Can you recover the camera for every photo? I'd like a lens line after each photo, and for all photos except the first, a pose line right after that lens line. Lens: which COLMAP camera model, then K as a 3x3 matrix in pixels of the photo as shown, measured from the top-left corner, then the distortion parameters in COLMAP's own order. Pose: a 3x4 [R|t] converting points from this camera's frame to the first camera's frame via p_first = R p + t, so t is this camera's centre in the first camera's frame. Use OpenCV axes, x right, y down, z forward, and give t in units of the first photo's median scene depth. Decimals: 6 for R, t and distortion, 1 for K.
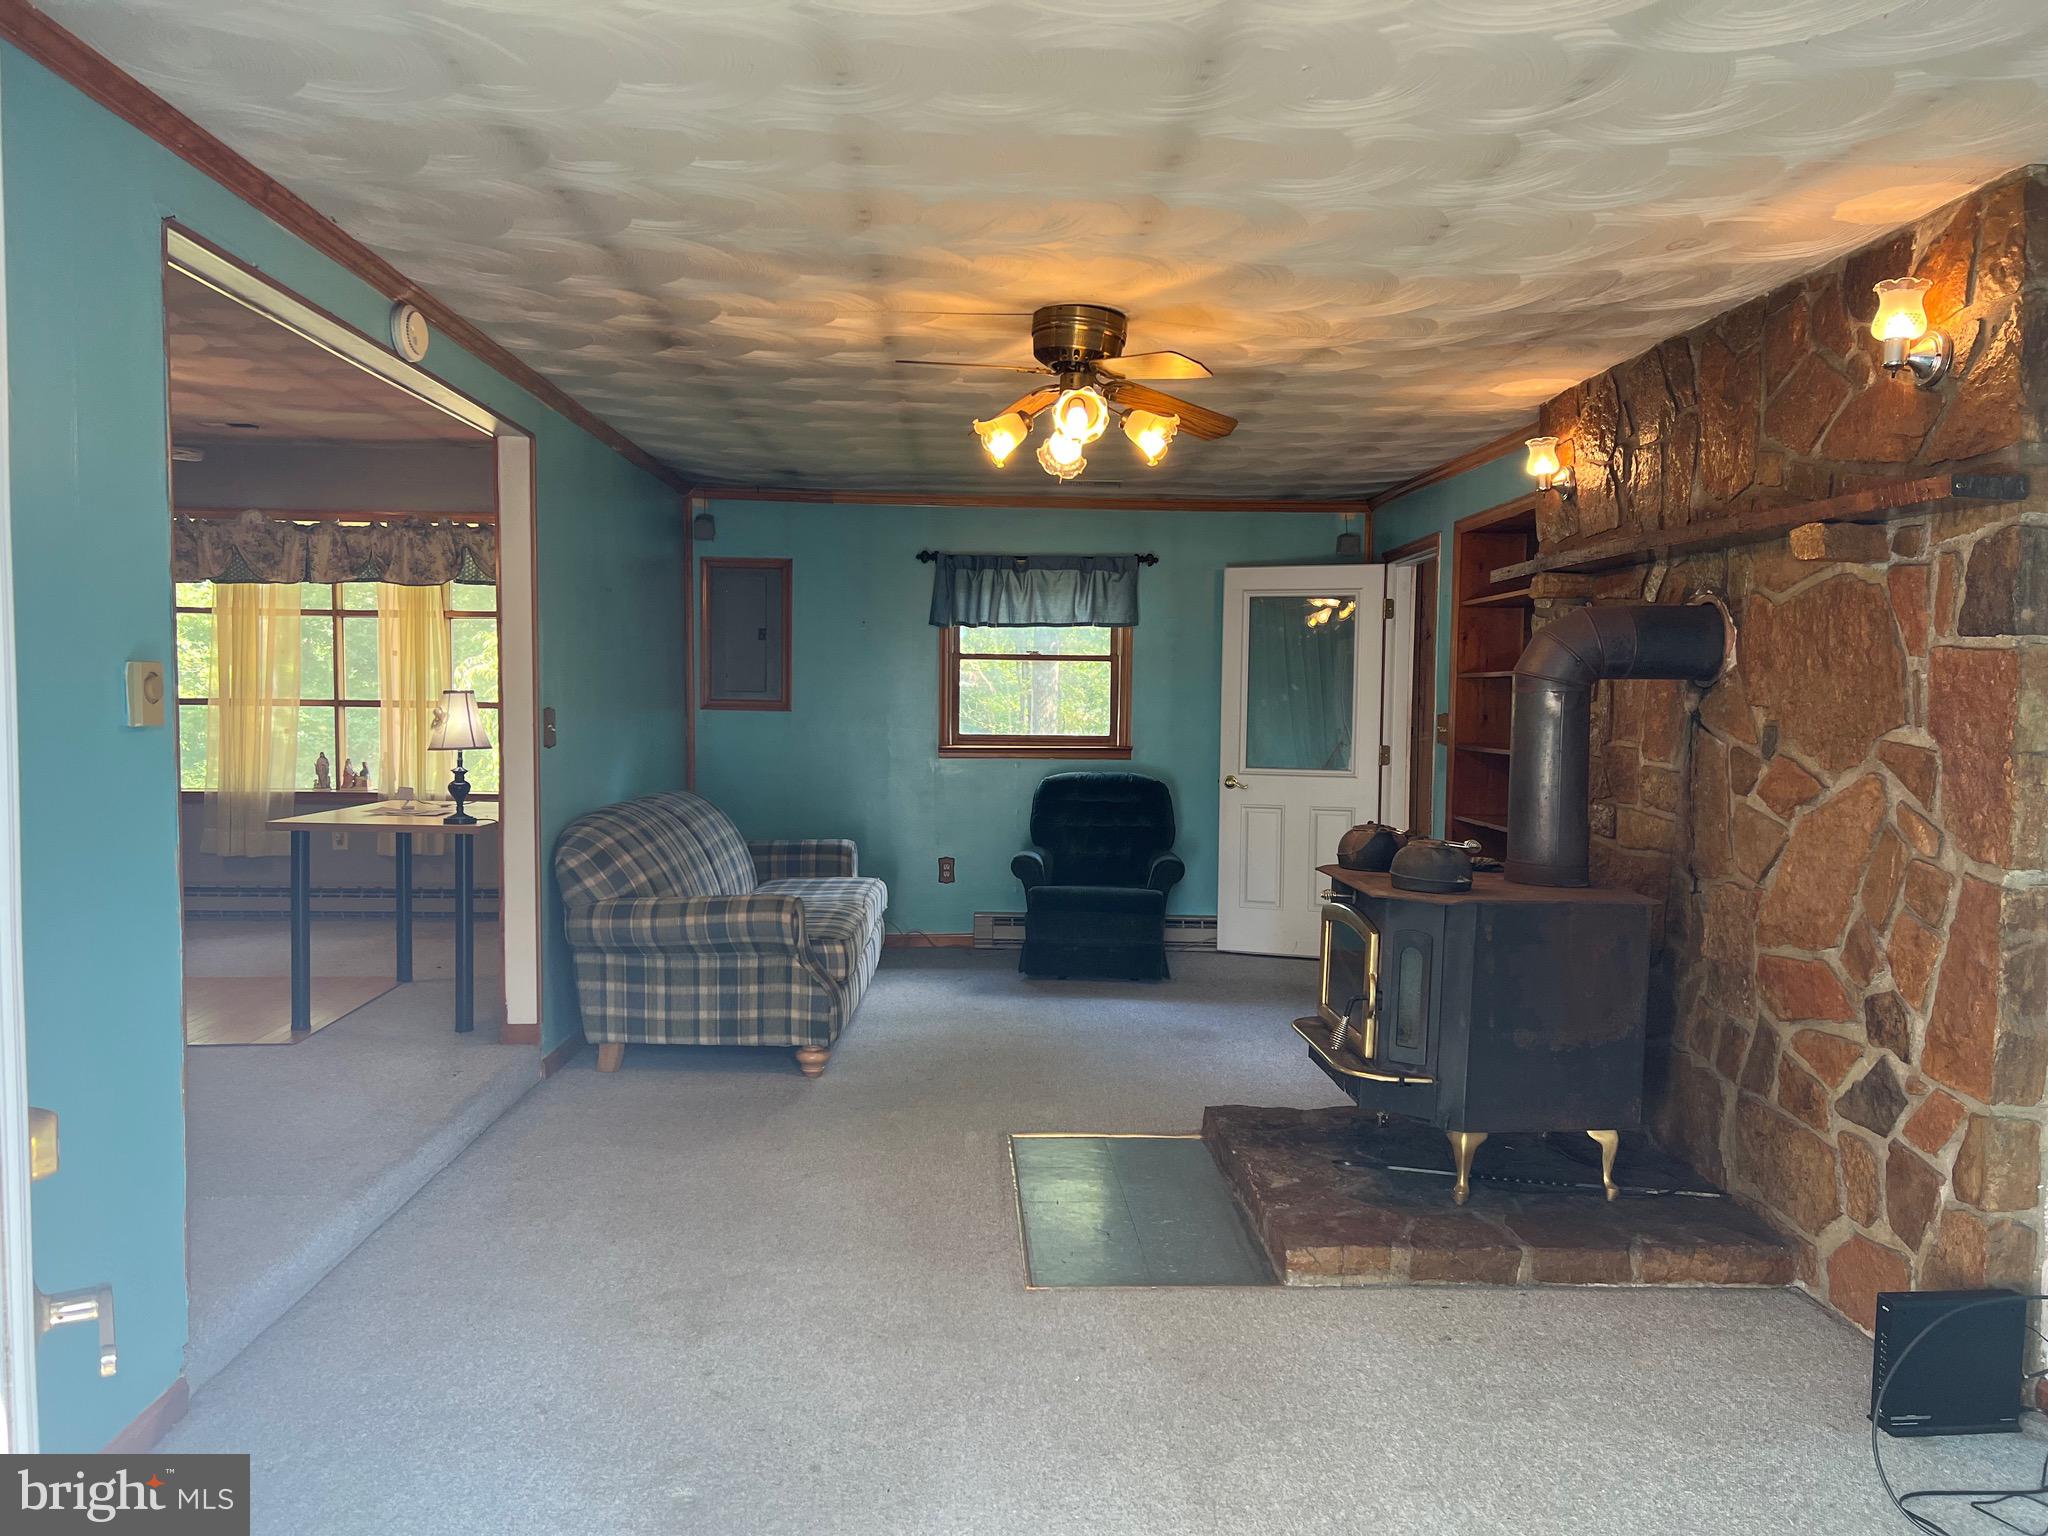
lens RADIAL K [[1527.2, 0, 1024.0], [0, 1527.2, 768.0], [0, 0, 1]] dist [0.038522, -0.002797]
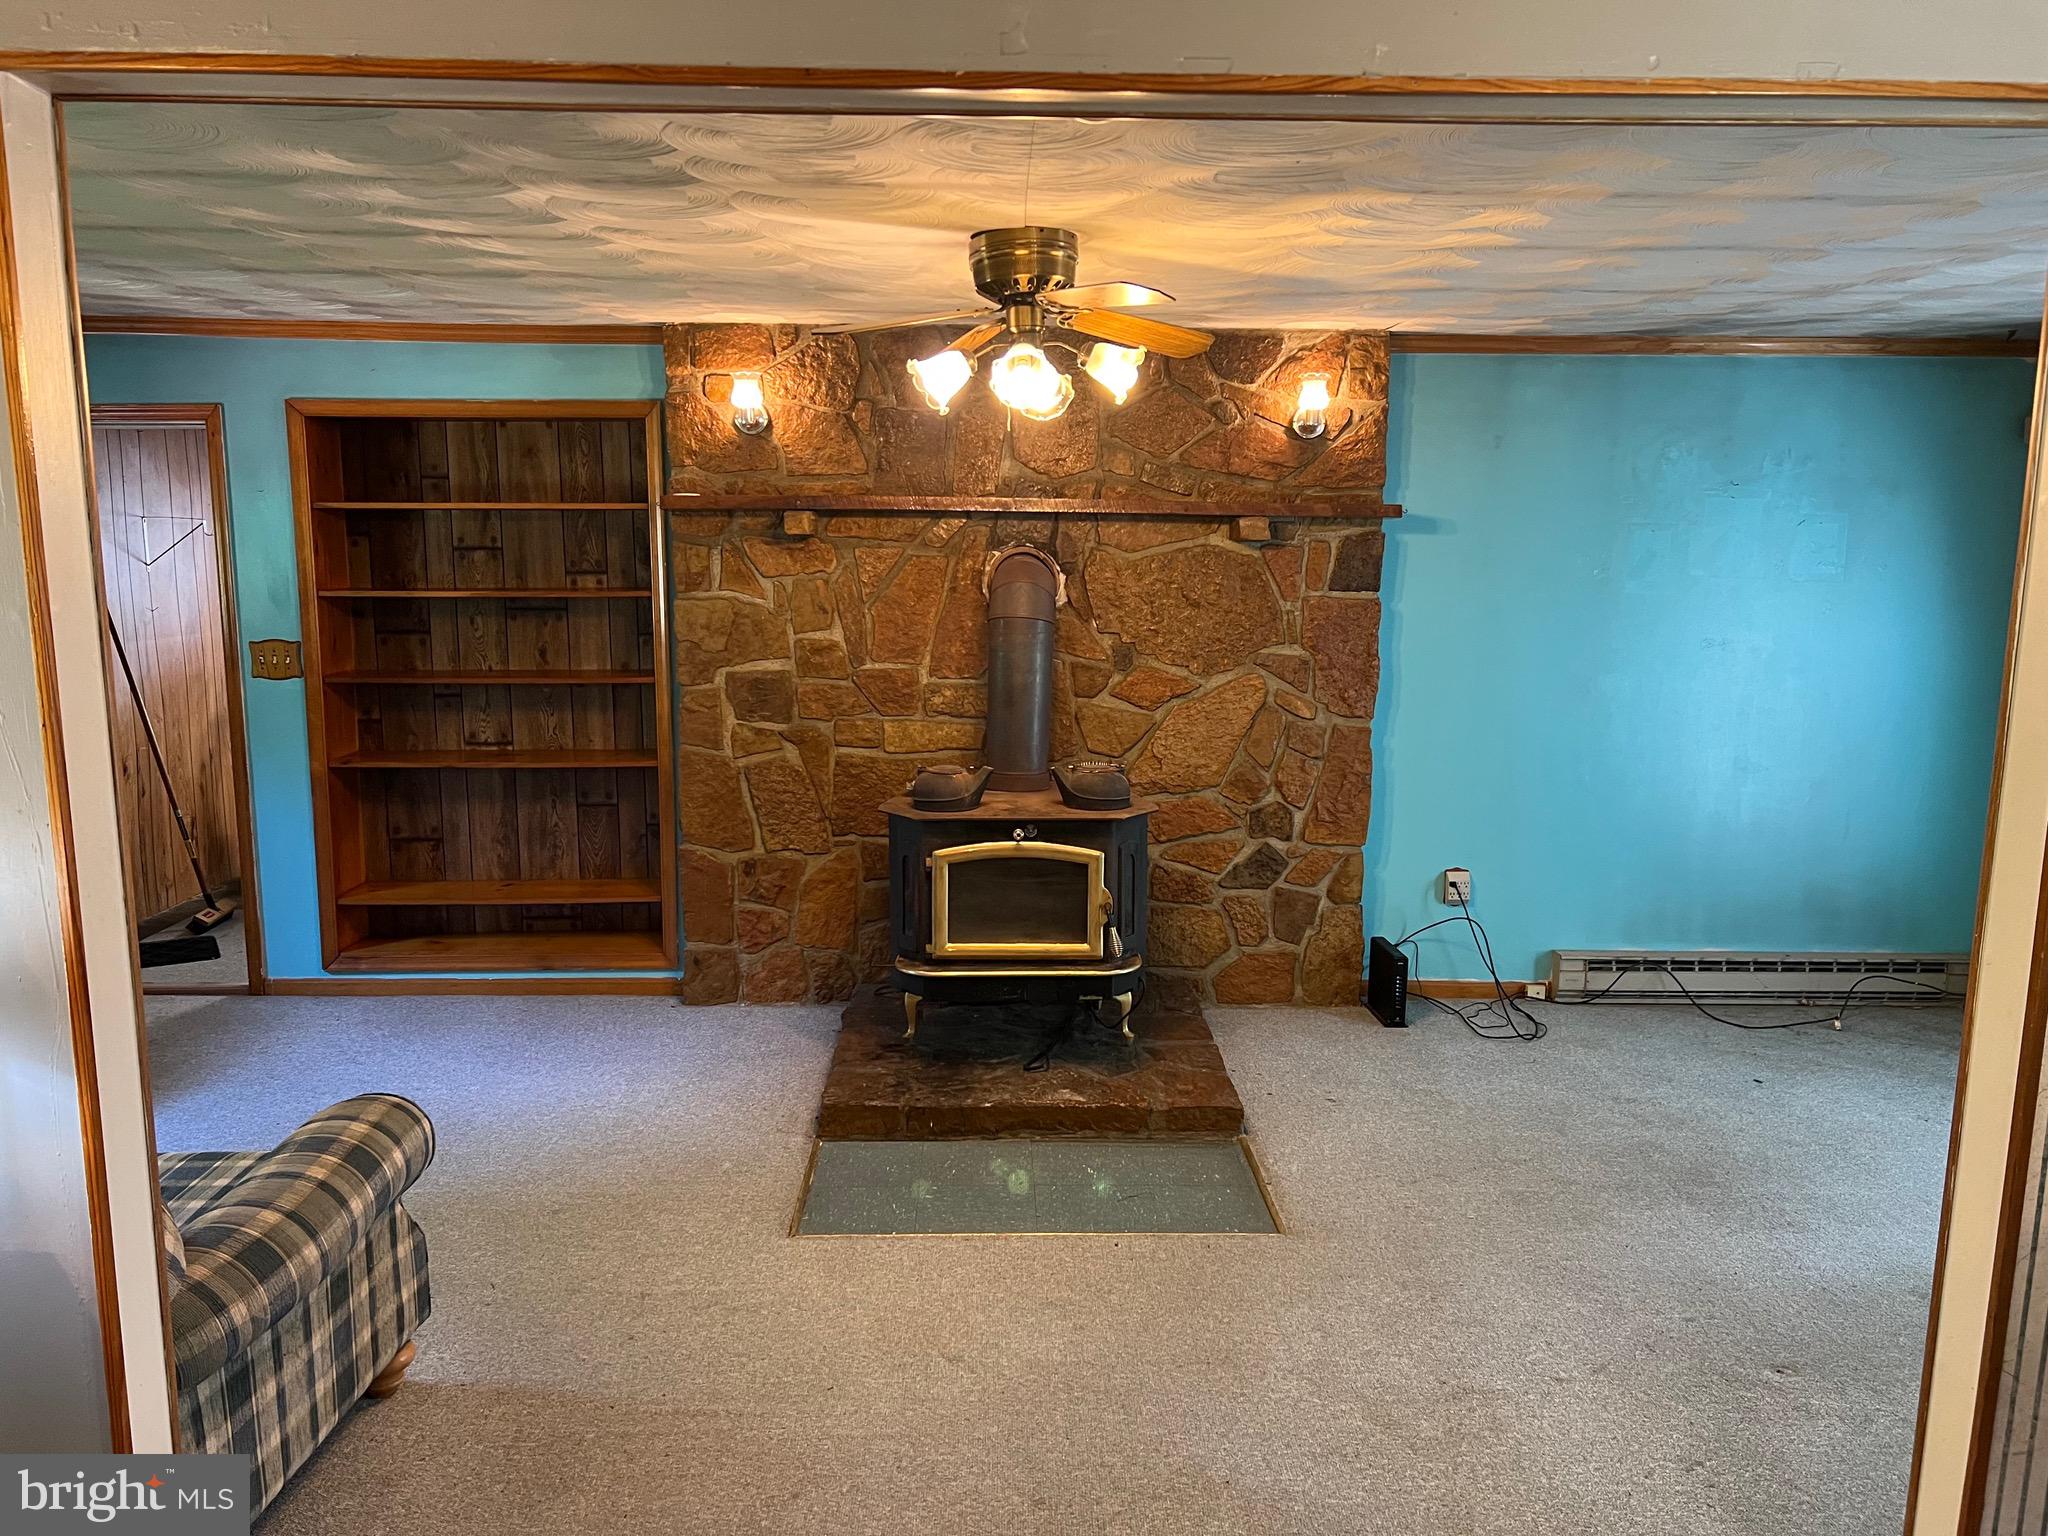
lens RADIAL K [[1527.2, 0, 1024.0], [0, 1527.2, 768.0], [0, 0, 1]] dist [0.038522, -0.002797]
pose [[0.054047, -0.177524, 0.982631, -0.875920], [0.048787, 0.983364, 0.174973, -0.158999], [-0.997346, 0.038483, 0.061809, 0.956630]]
